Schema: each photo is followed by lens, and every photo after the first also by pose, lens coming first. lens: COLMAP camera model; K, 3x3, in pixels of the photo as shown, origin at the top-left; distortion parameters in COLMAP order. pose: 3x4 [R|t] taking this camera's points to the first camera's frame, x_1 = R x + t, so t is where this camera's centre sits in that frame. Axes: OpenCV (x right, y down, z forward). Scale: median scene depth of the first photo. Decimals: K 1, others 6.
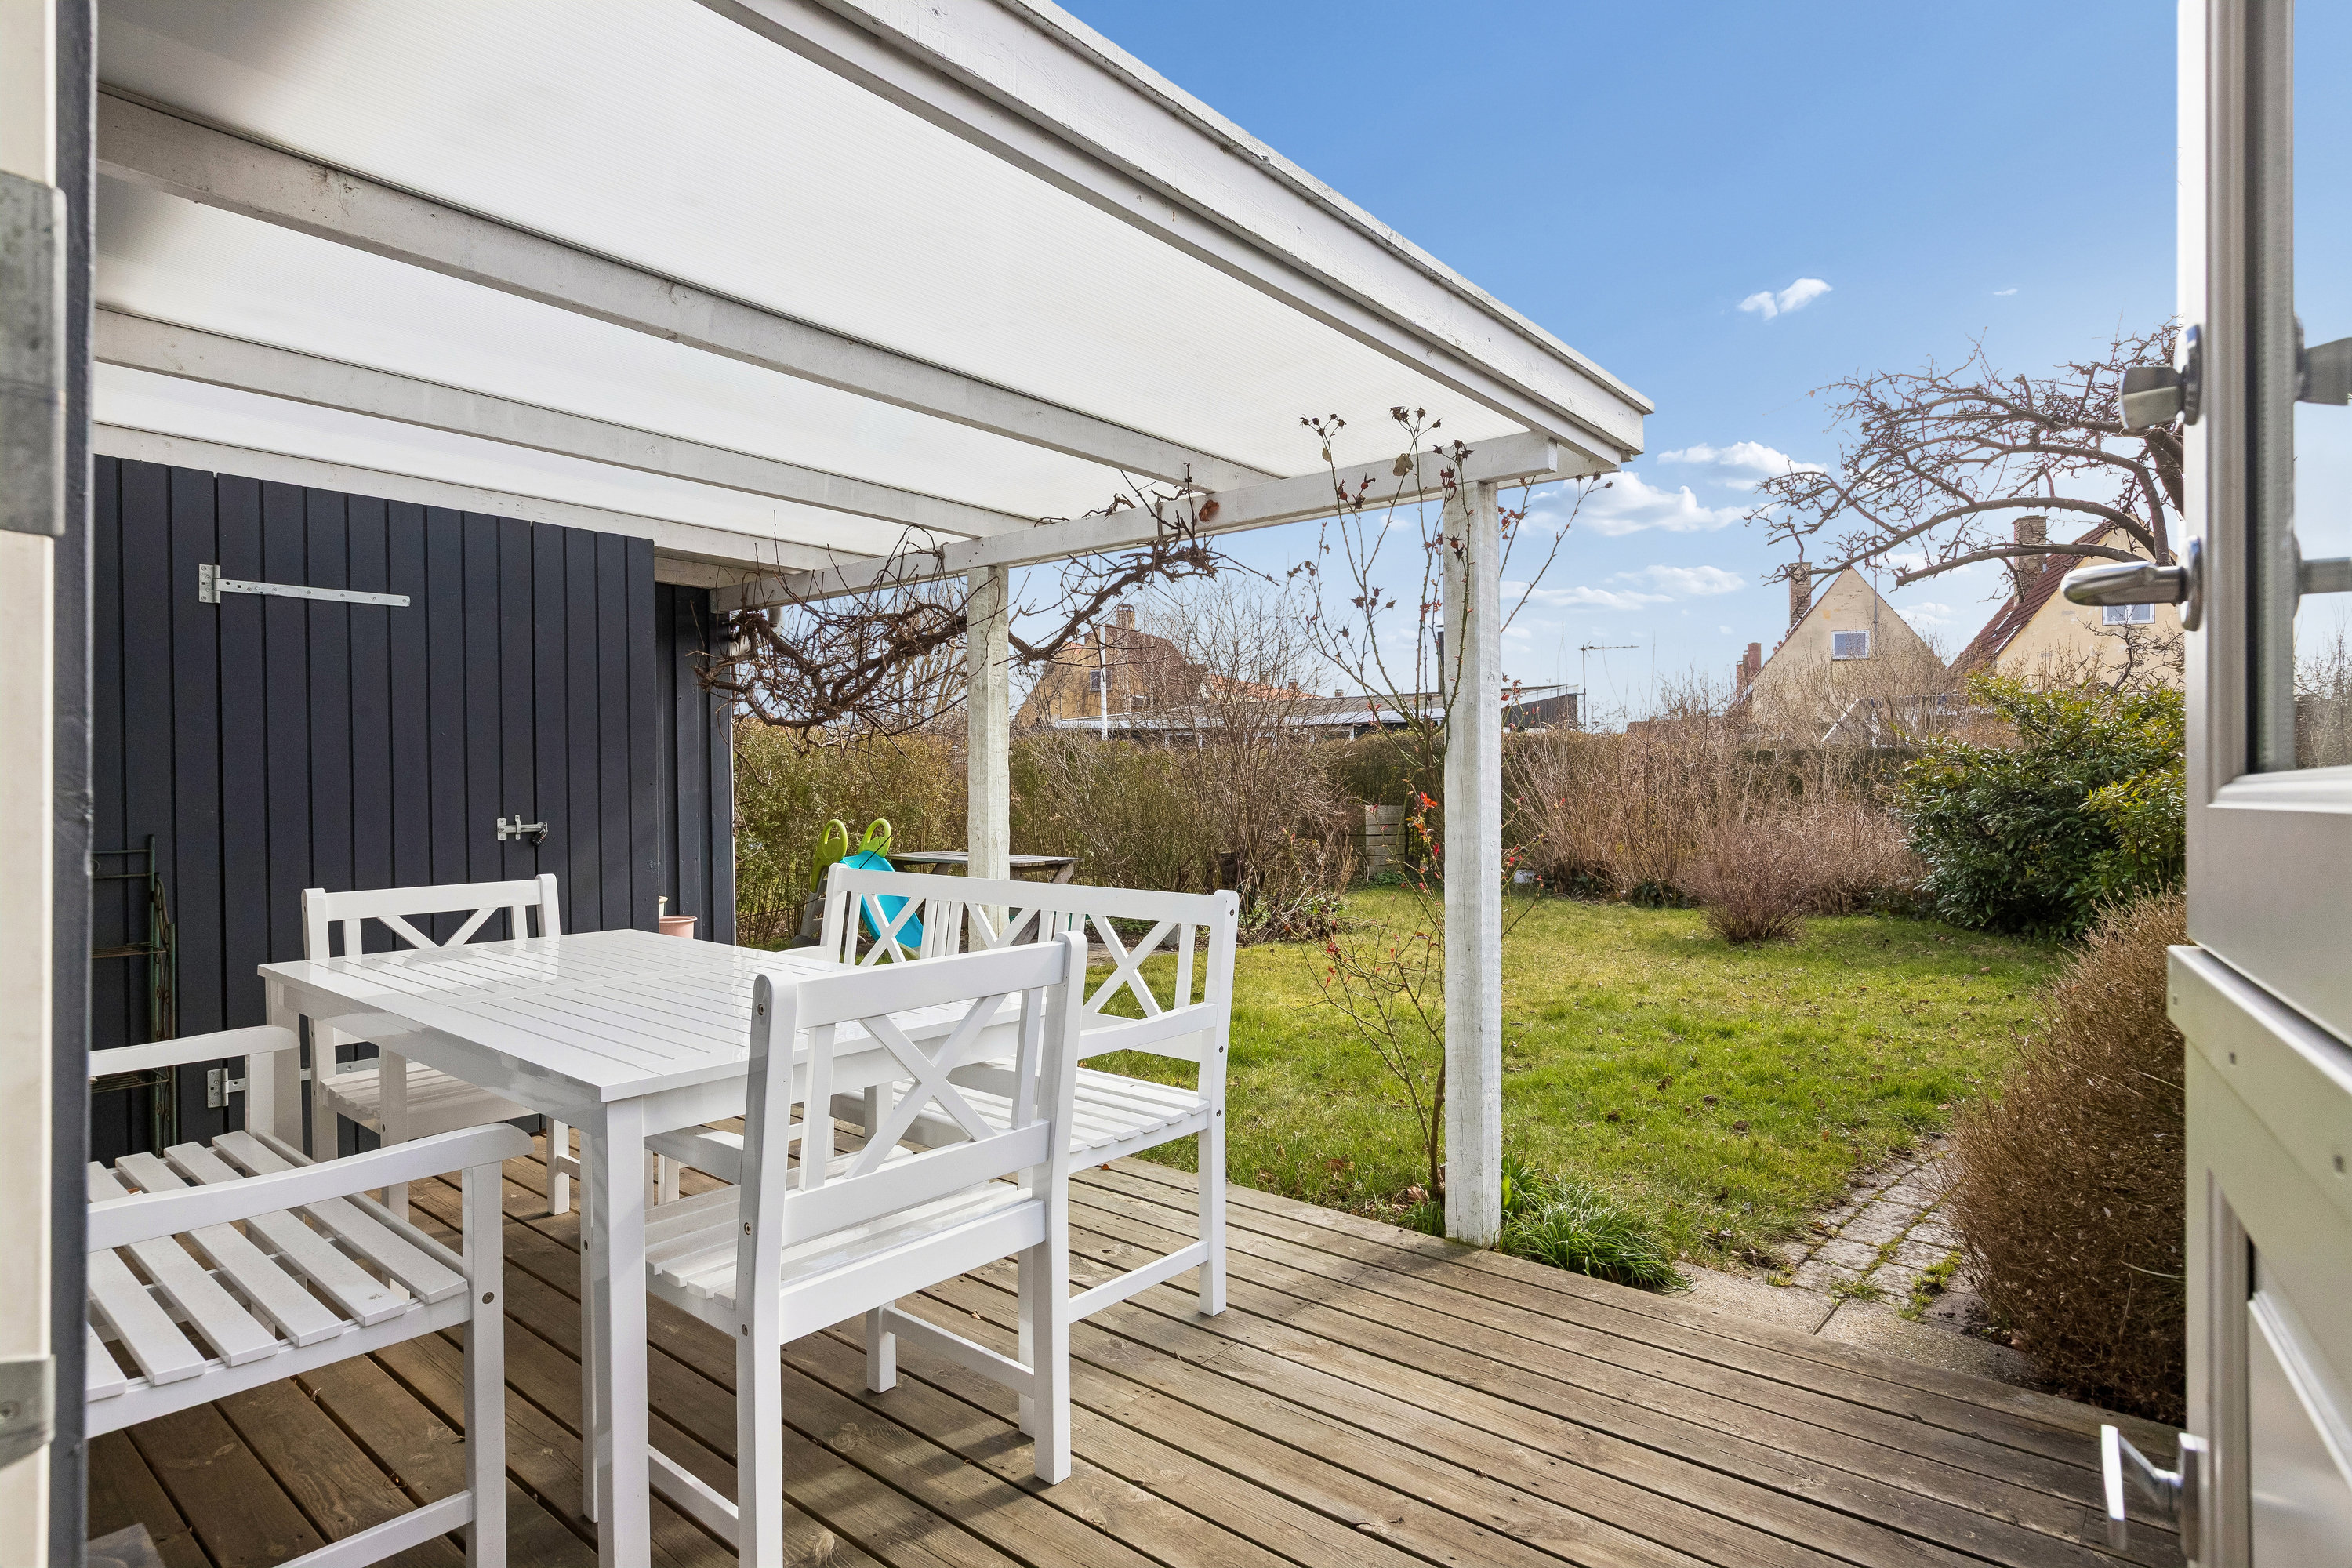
lens RADIAL K [[1244.4, 0, 1183.5], [0, 1244.4, 776.4], [0, 0, 1]] dist [0.002852, 0.000580]
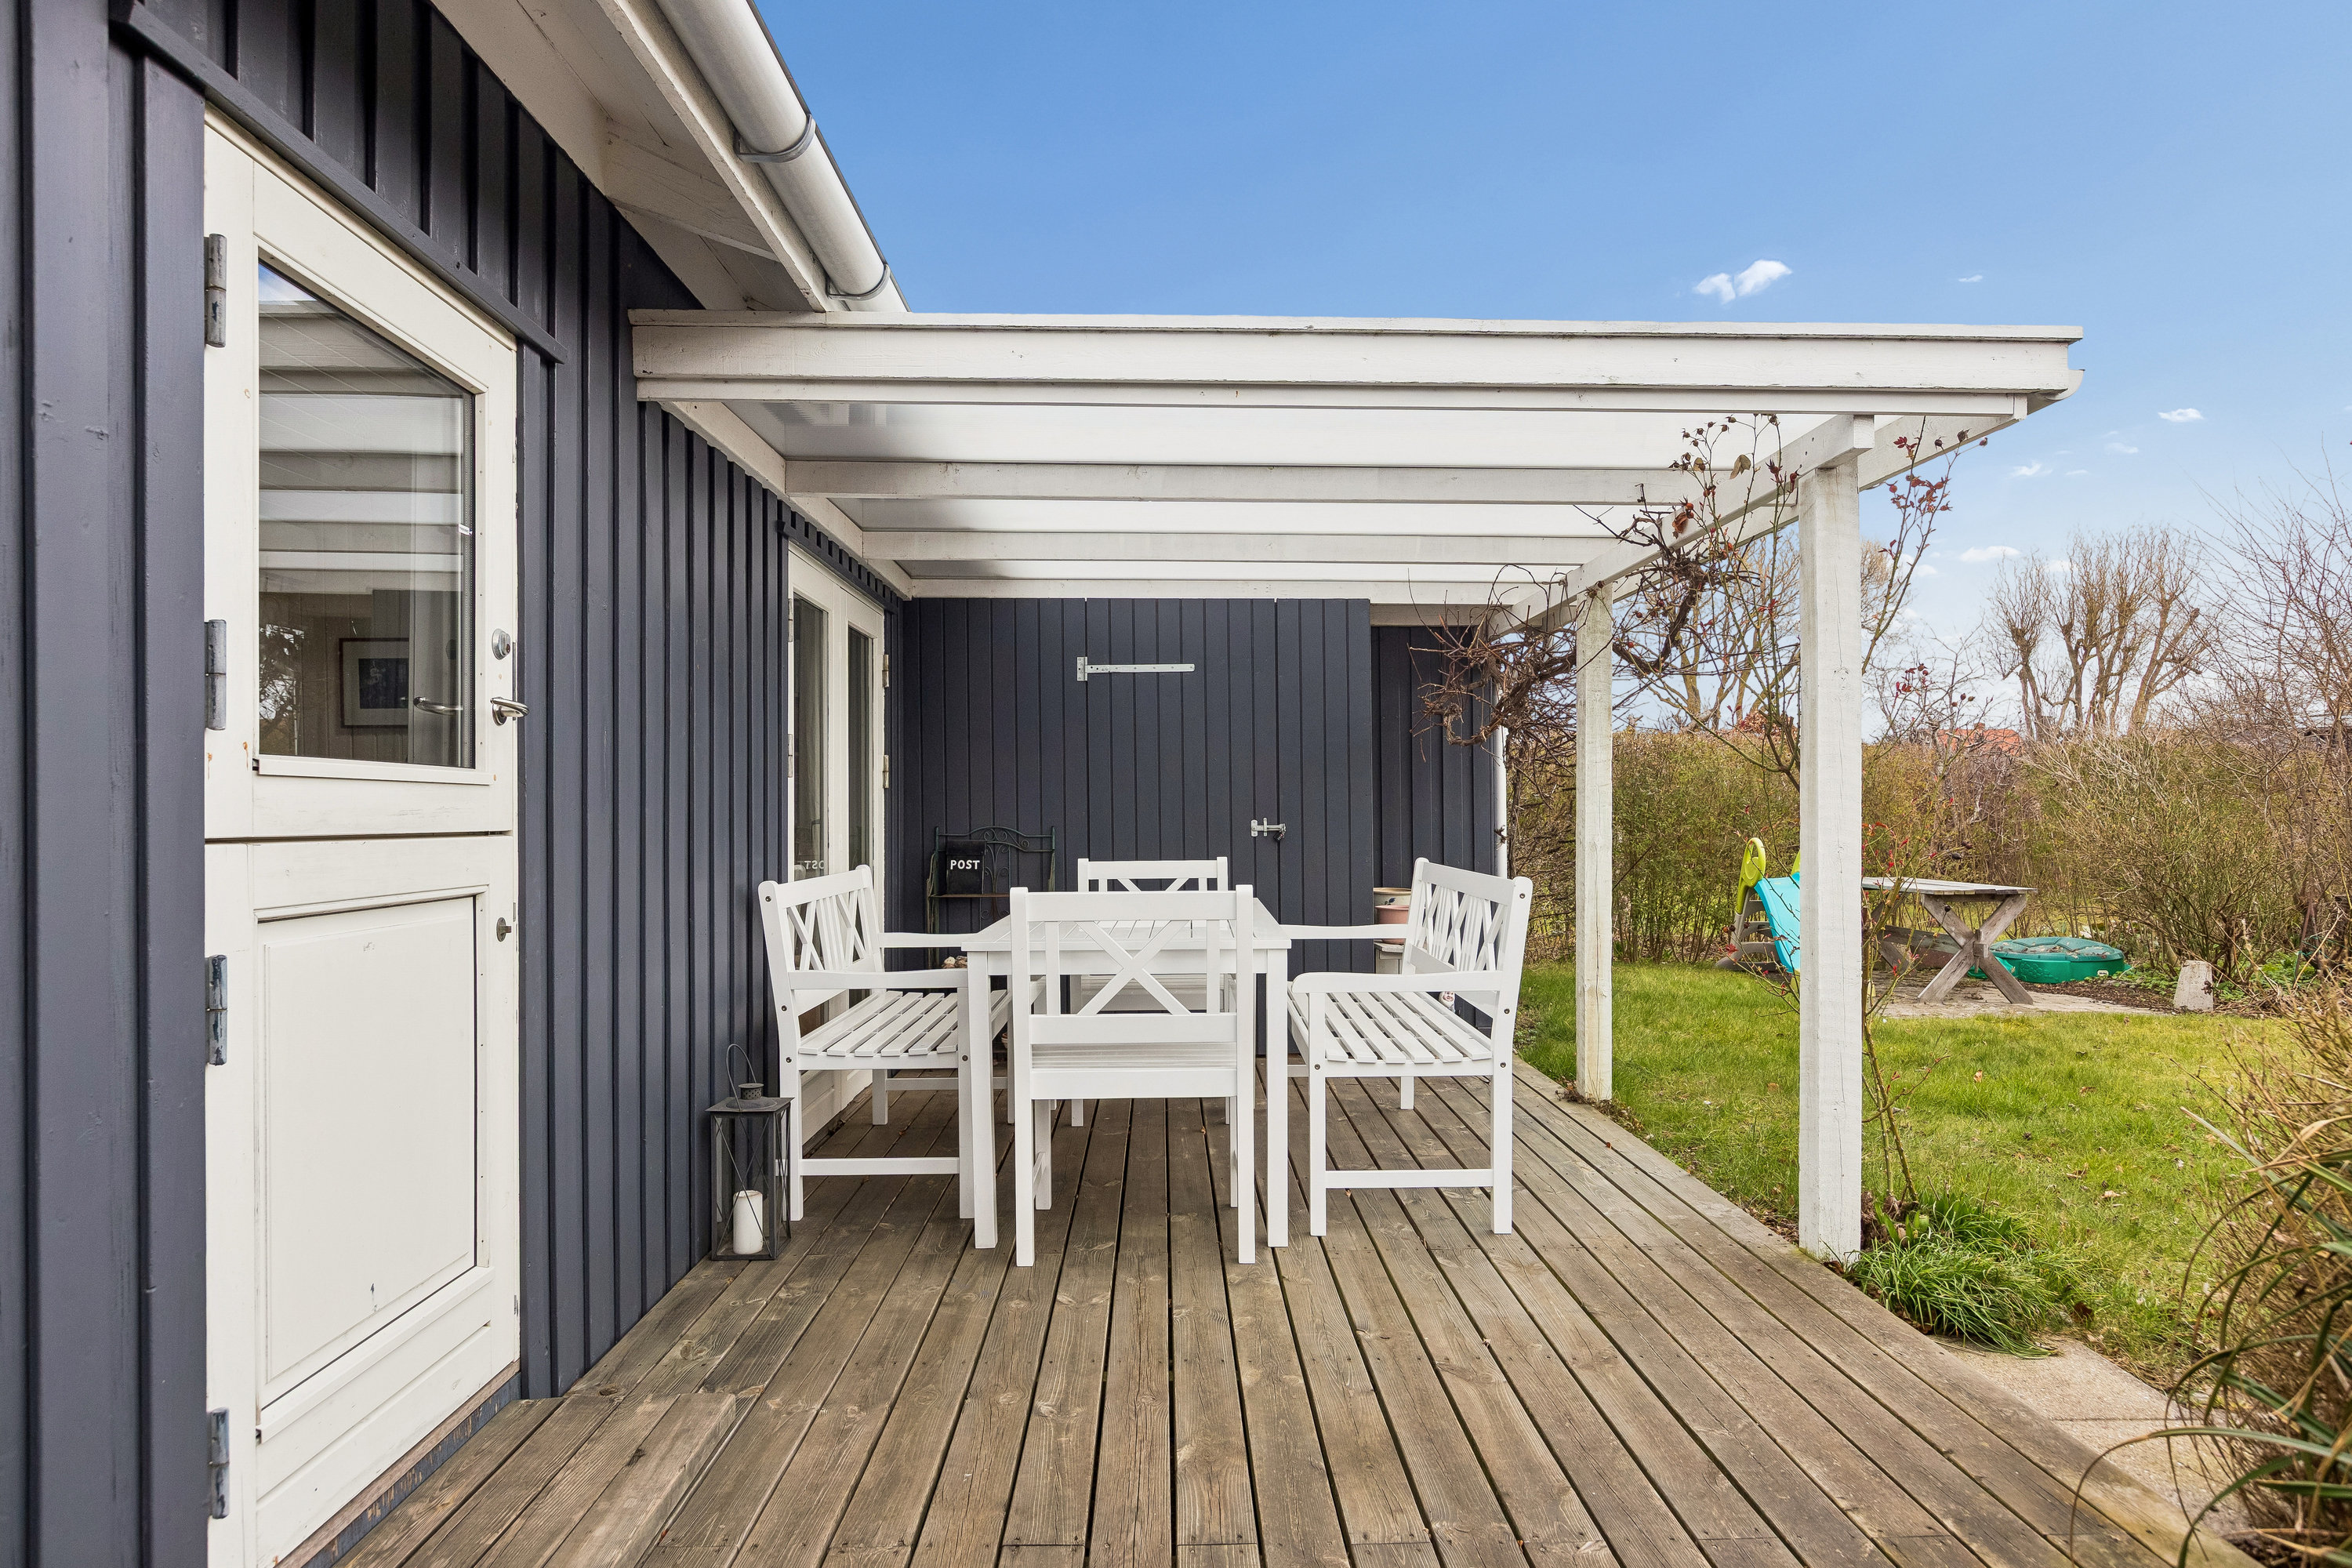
lens RADIAL K [[1363.4, 0, 1167.7], [0, 1363.4, 811.3], [0, 0, 1]] dist [-0.002728, -0.002227]
pose [[0.658085, 0.001771, -0.752942, 0.635040], [0.004605, 0.999969, 0.006377, 0.017407], [0.752930, -0.007664, 0.658056, -0.067000]]
